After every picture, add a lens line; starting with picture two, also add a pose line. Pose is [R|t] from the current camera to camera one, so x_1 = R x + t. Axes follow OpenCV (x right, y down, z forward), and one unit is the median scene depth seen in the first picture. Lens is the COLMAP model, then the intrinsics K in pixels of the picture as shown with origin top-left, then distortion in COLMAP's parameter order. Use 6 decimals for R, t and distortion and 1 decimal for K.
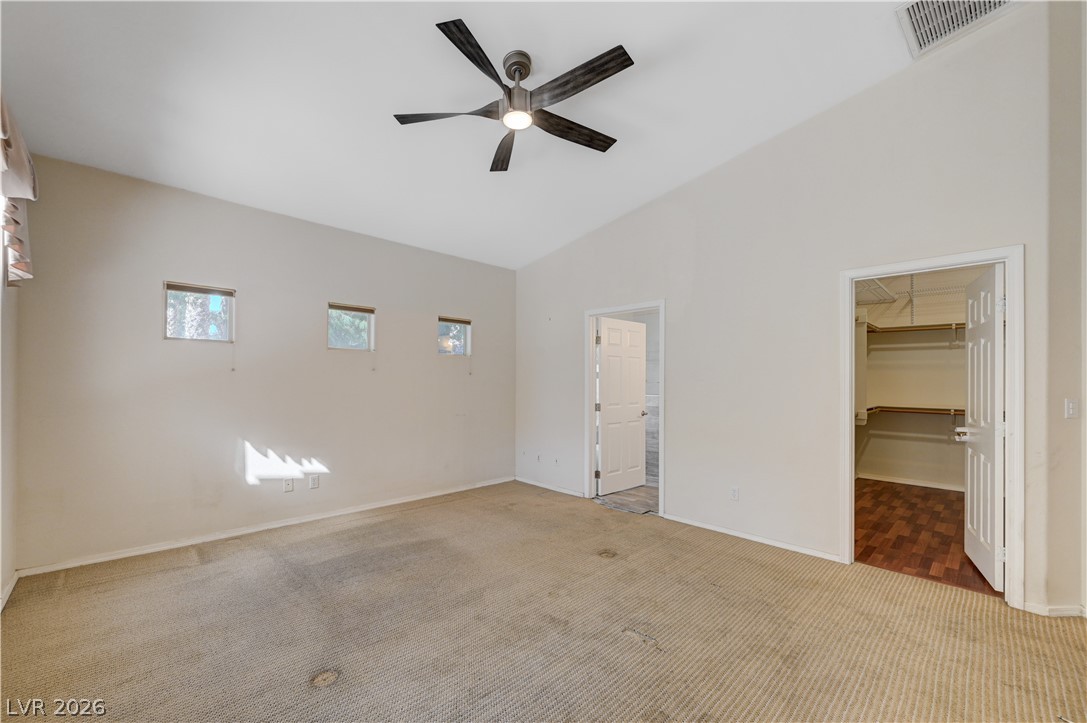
lens RADIAL K [[434.4, 0, 547.0], [0, 434.4, 376.5], [0, 0, 1]] dist [0.000580, 0.000312]
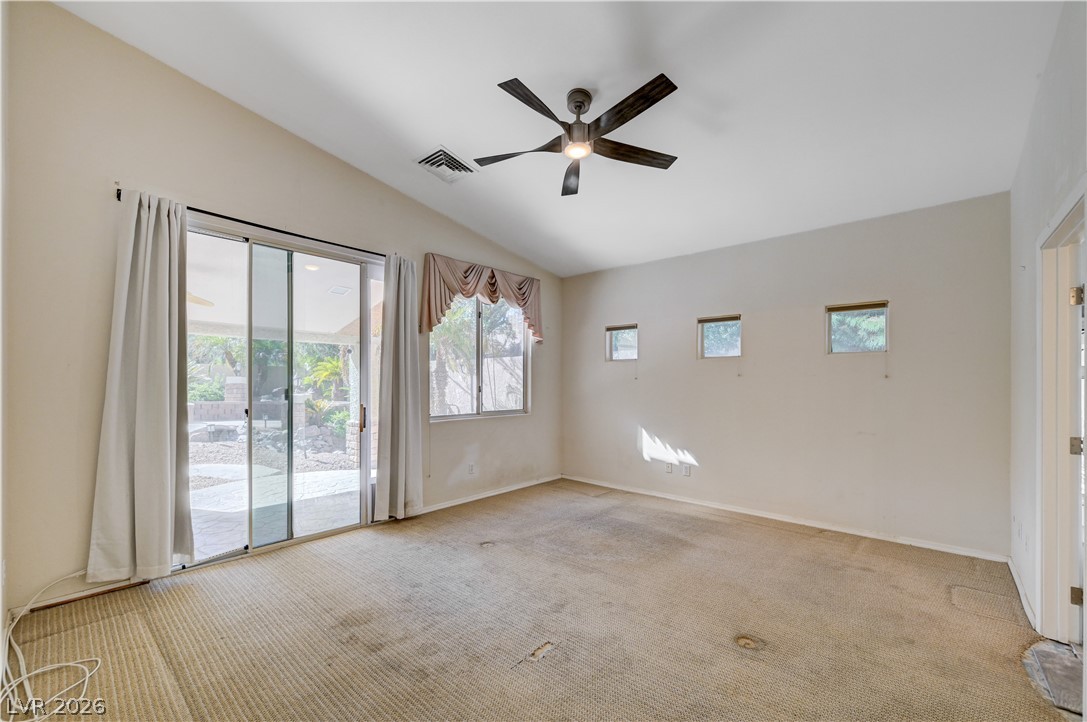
lens RADIAL K [[442.4, 0, 541.3], [0, 442.4, 381.4], [0, 0, 1]] dist [-0.000598, 0.000096]
pose [[0.064210, -0.012347, -0.997860, 0.748603], [0.006809, 0.999906, -0.011935, 0.009479], [0.997913, -0.006028, 0.064288, 0.591038]]
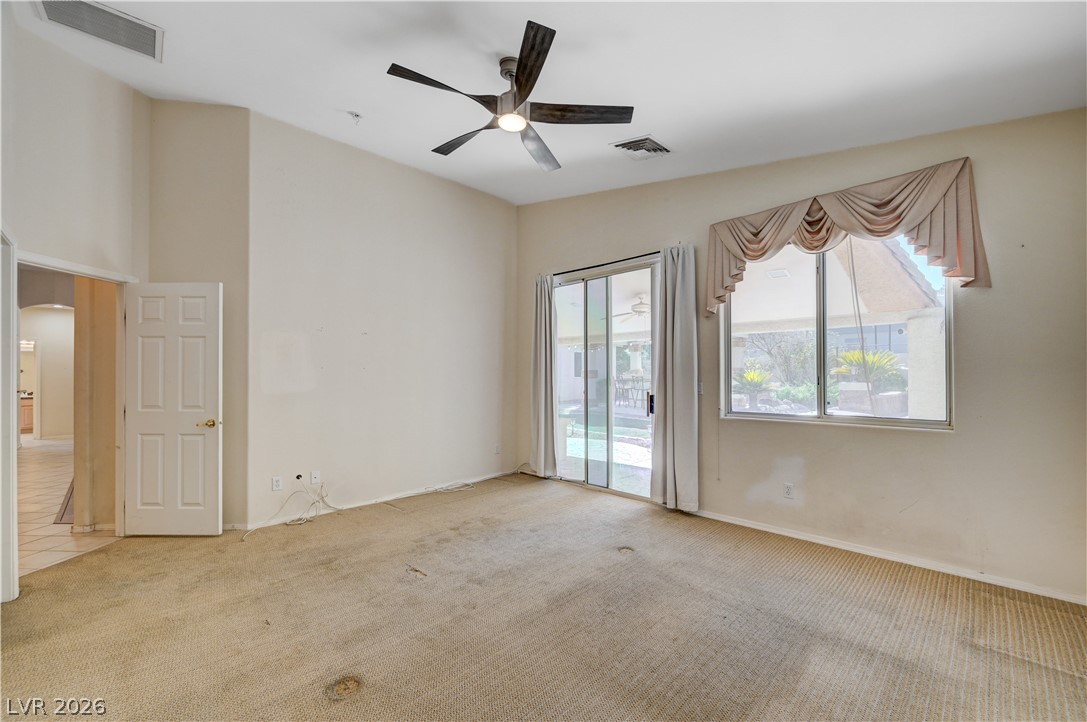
lens RADIAL K [[442.4, 0, 549.3], [0, 442.4, 369.8], [0, 0, 1]] dist [-0.001453, -0.000085]
pose [[-0.999991, -0.004189, 0.000307, -0.111137], [-0.004195, 0.999768, -0.021147, 0.015449], [-0.000218, -0.021148, -0.999776, 1.455311]]
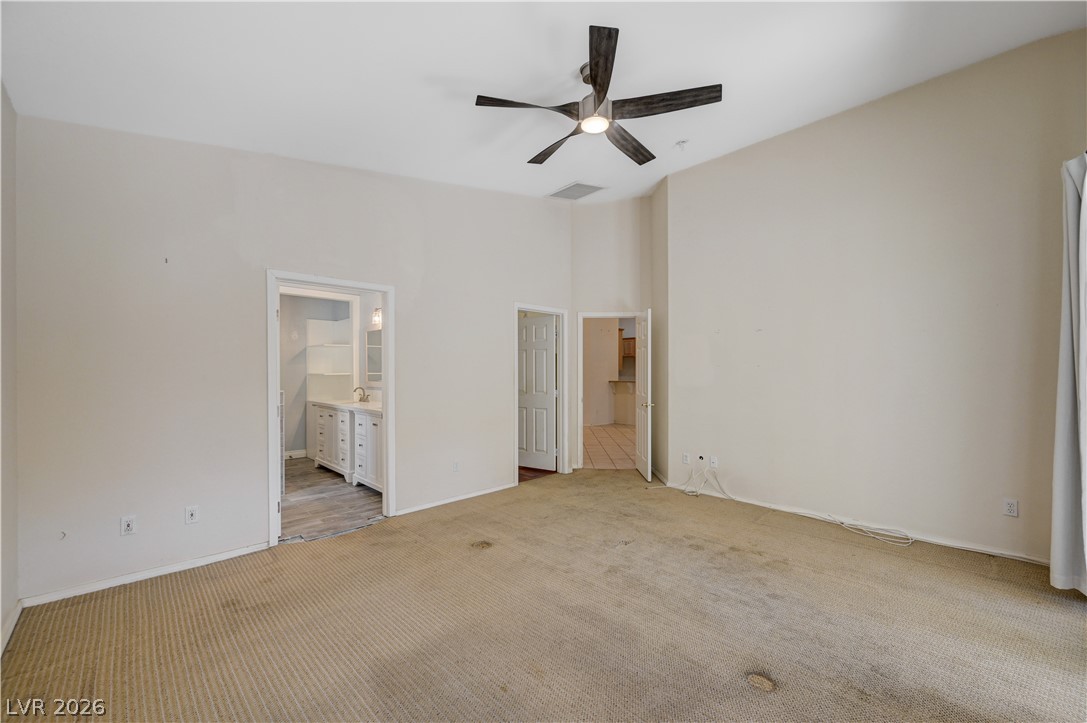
lens RADIAL K [[430.6, 0, 542.1], [0, 430.6, 371.6], [0, 0, 1]] dist [0.009706, -0.000032]
pose [[0.014923, -0.009891, 0.999840, -0.792486], [-0.008141, 0.999917, 0.010013, -0.004649], [-0.999856, -0.008289, 0.014841, 0.788149]]
